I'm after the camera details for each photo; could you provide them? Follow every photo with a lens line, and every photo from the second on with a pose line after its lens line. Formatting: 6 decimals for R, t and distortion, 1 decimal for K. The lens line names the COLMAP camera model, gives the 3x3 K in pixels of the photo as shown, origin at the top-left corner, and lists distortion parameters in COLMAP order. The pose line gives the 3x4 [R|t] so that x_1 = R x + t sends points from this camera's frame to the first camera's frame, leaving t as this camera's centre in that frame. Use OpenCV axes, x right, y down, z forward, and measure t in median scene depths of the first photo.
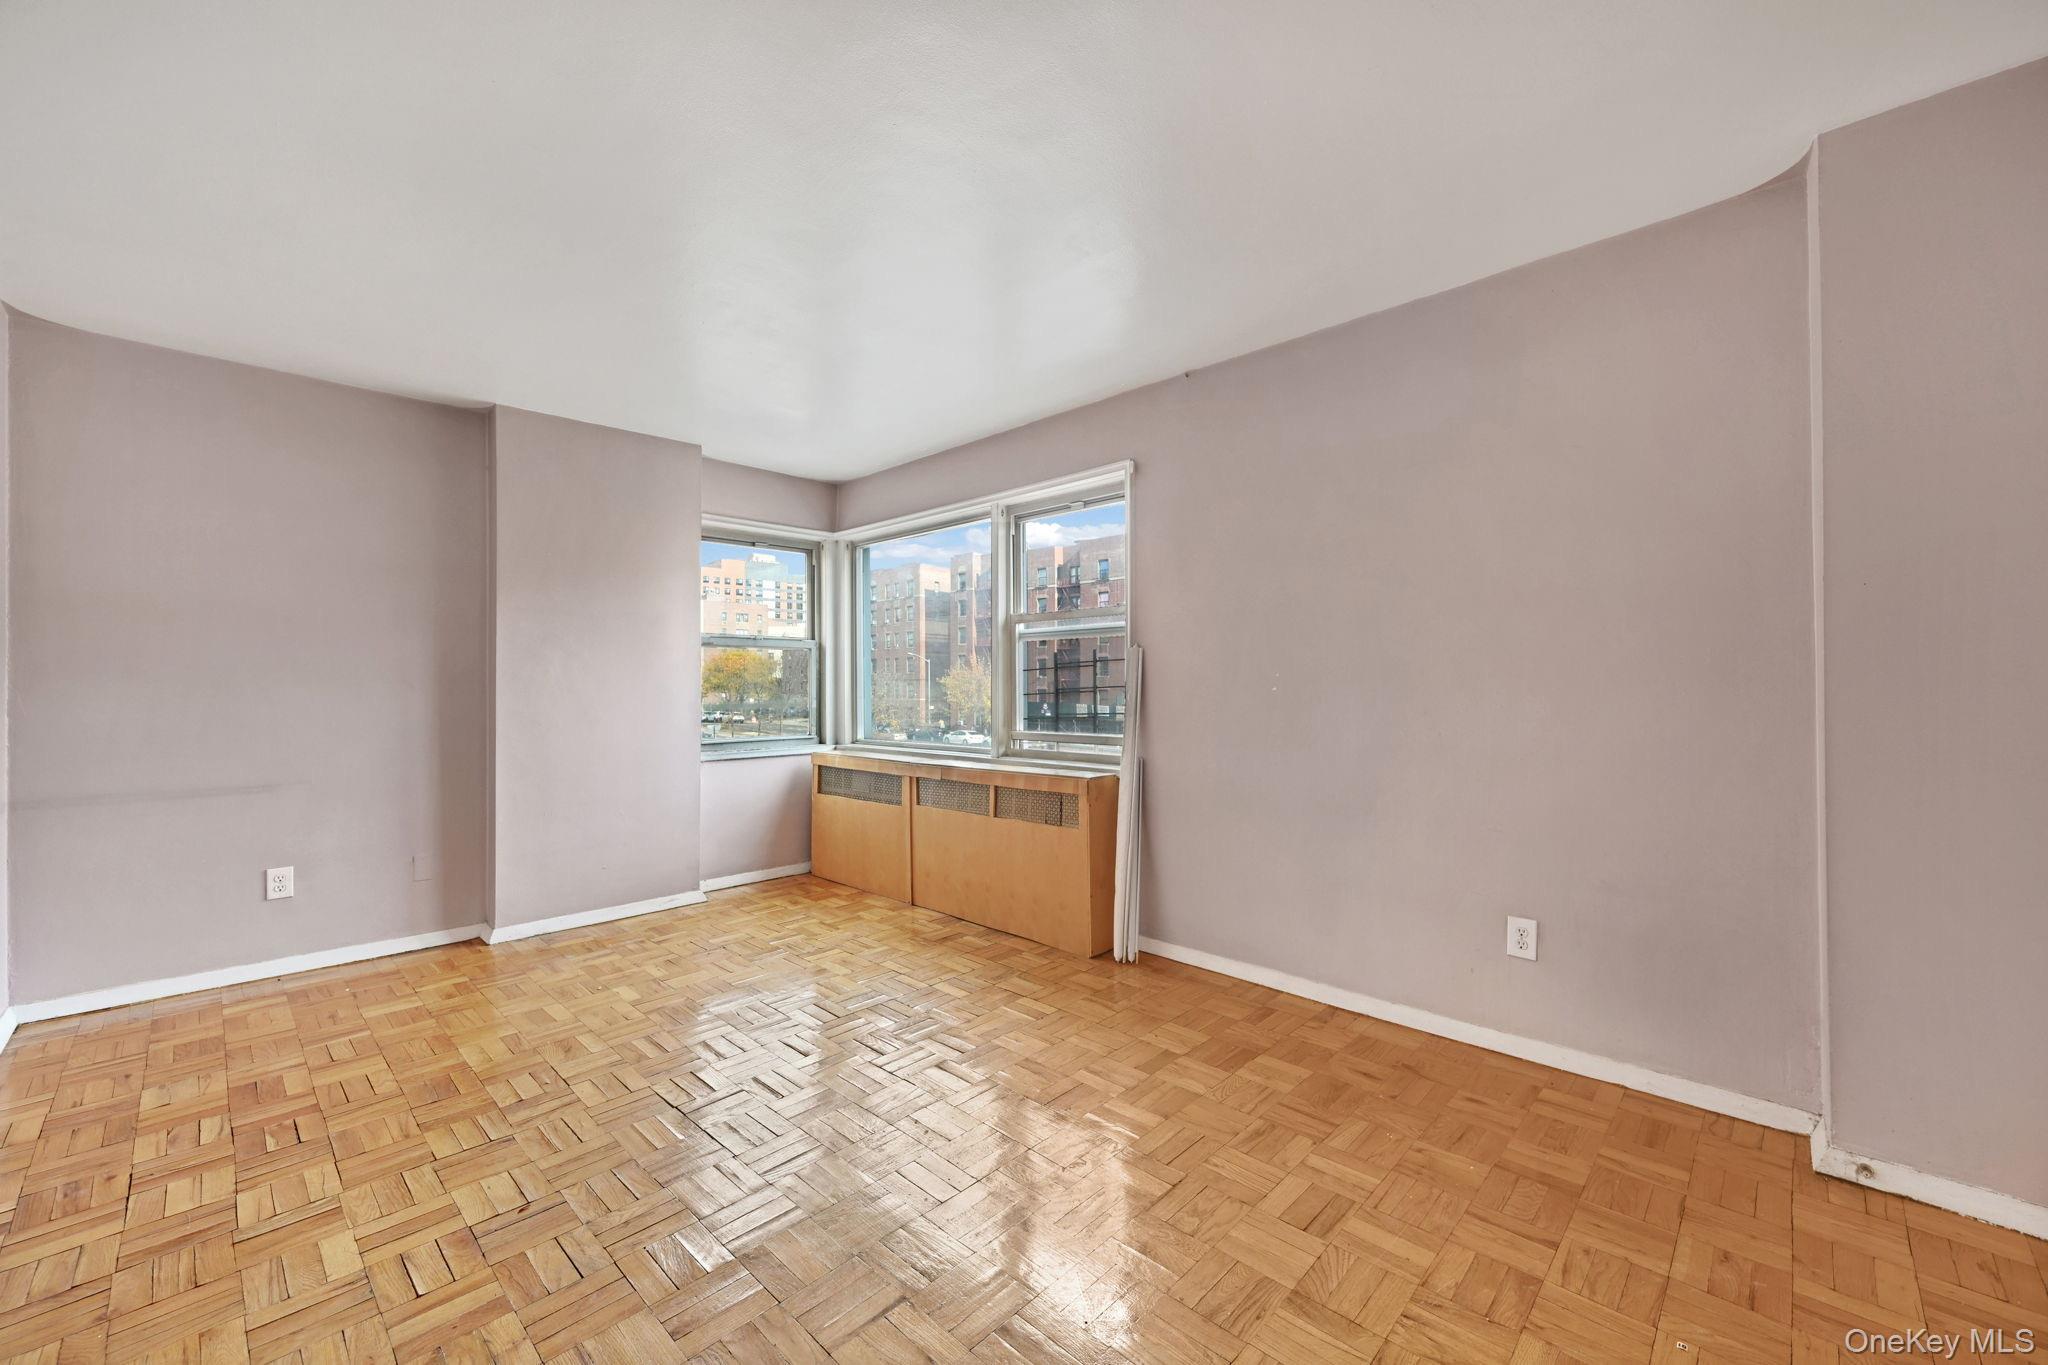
lens RADIAL K [[814.6, 0, 1023.5], [0, 814.6, 685.0], [0, 0, 1]] dist [-0.002353, 0.001260]
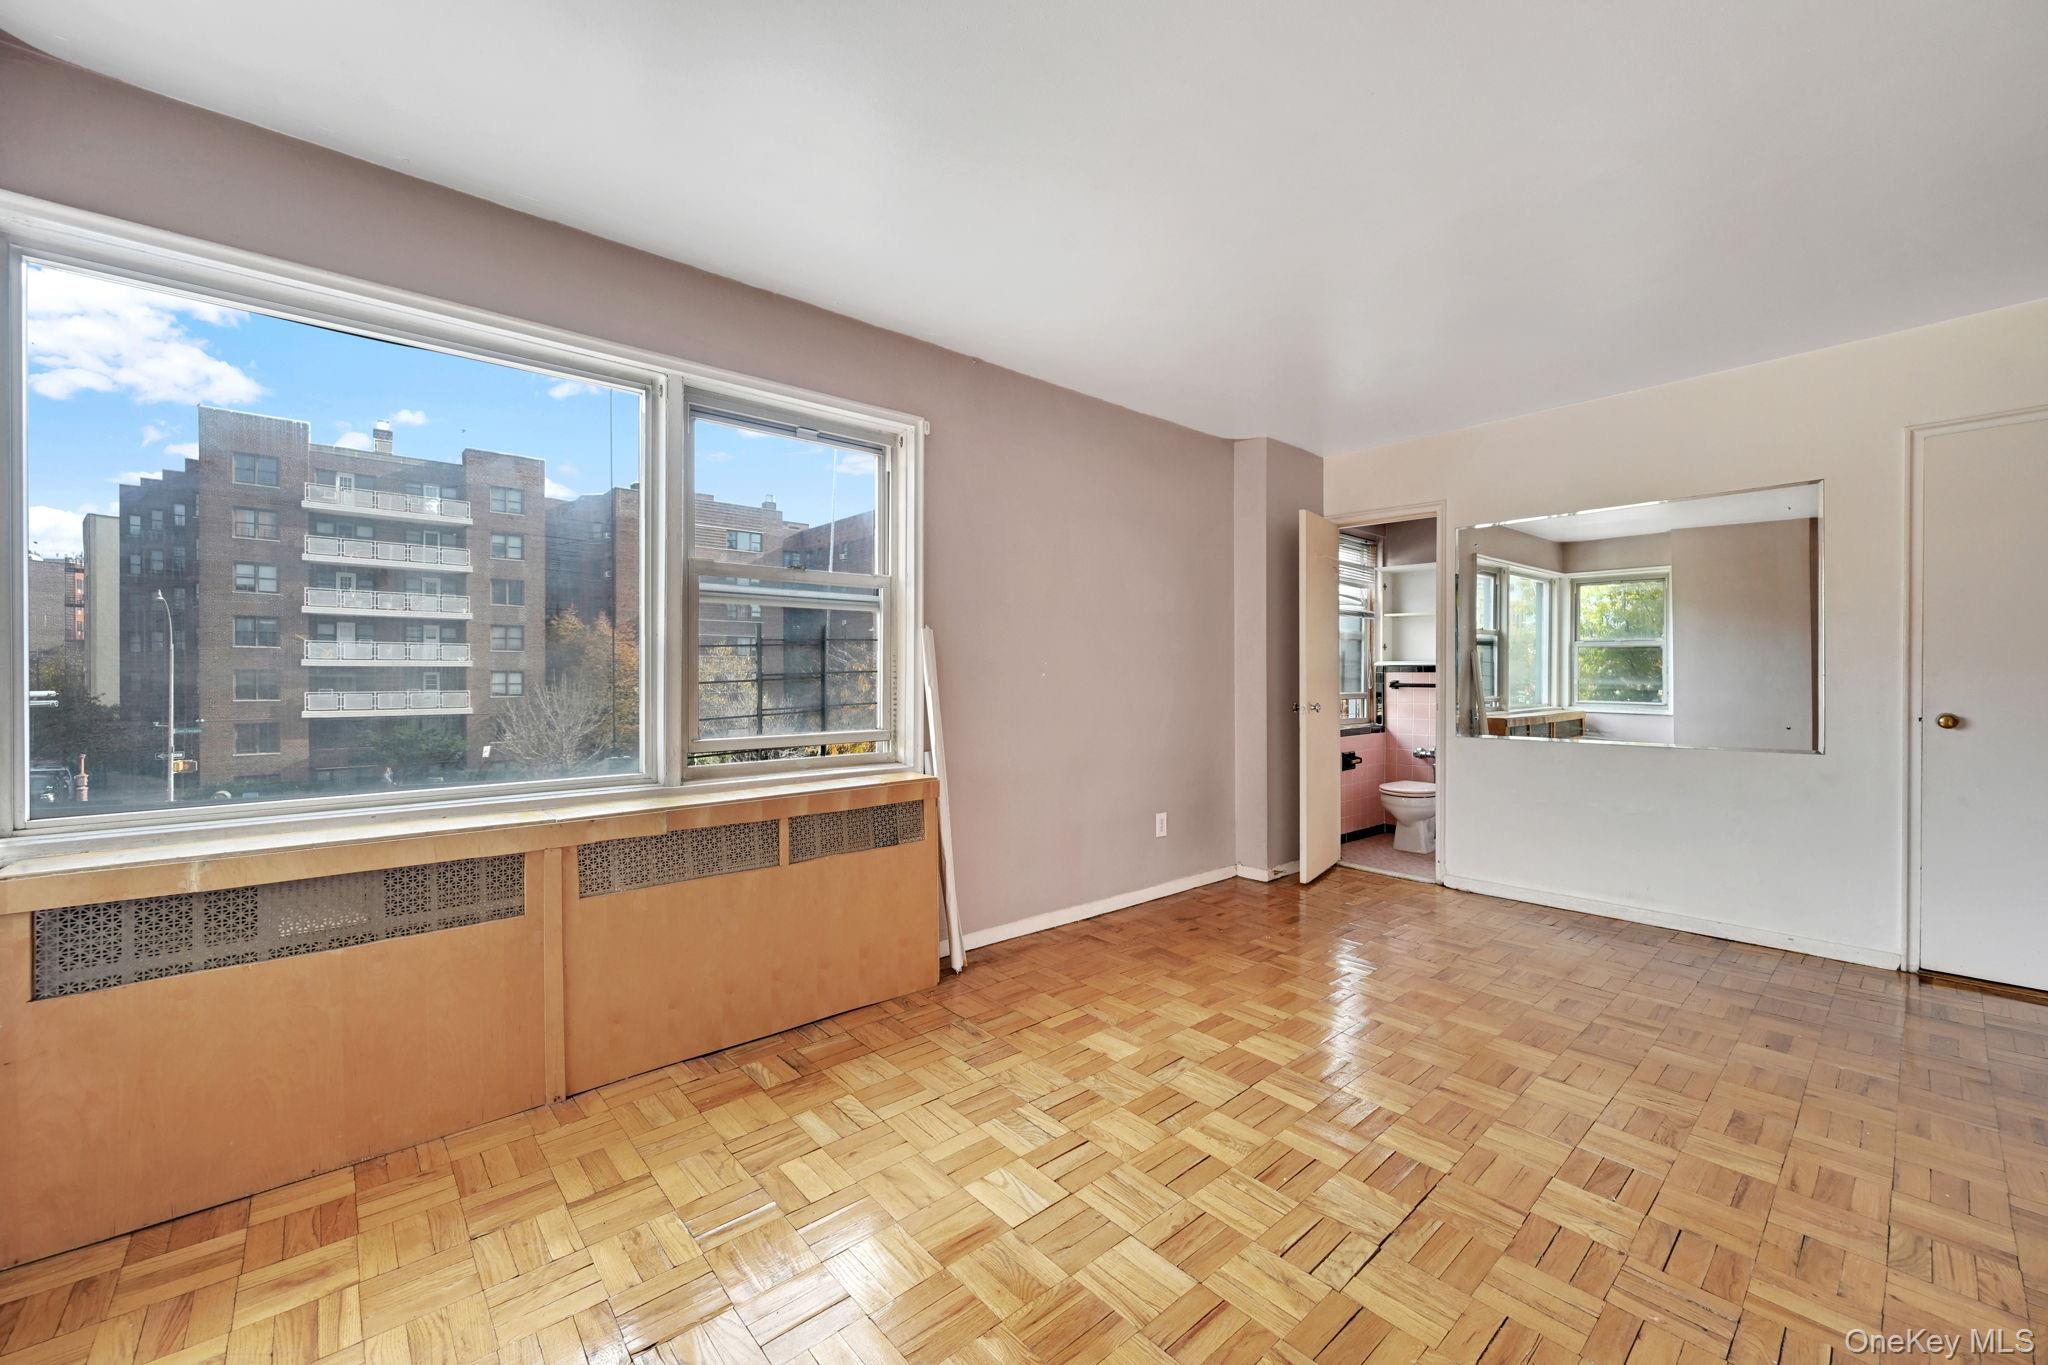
lens RADIAL K [[843.5, 0, 1005.5], [0, 843.5, 691.0], [0, 0, 1]] dist [-0.001944, 0.001157]
pose [[0.059006, -0.013866, 0.998161, -0.751456], [-0.000811, 0.999903, 0.013938, 0.009188], [-0.998257, -0.001632, 0.058989, 0.814549]]
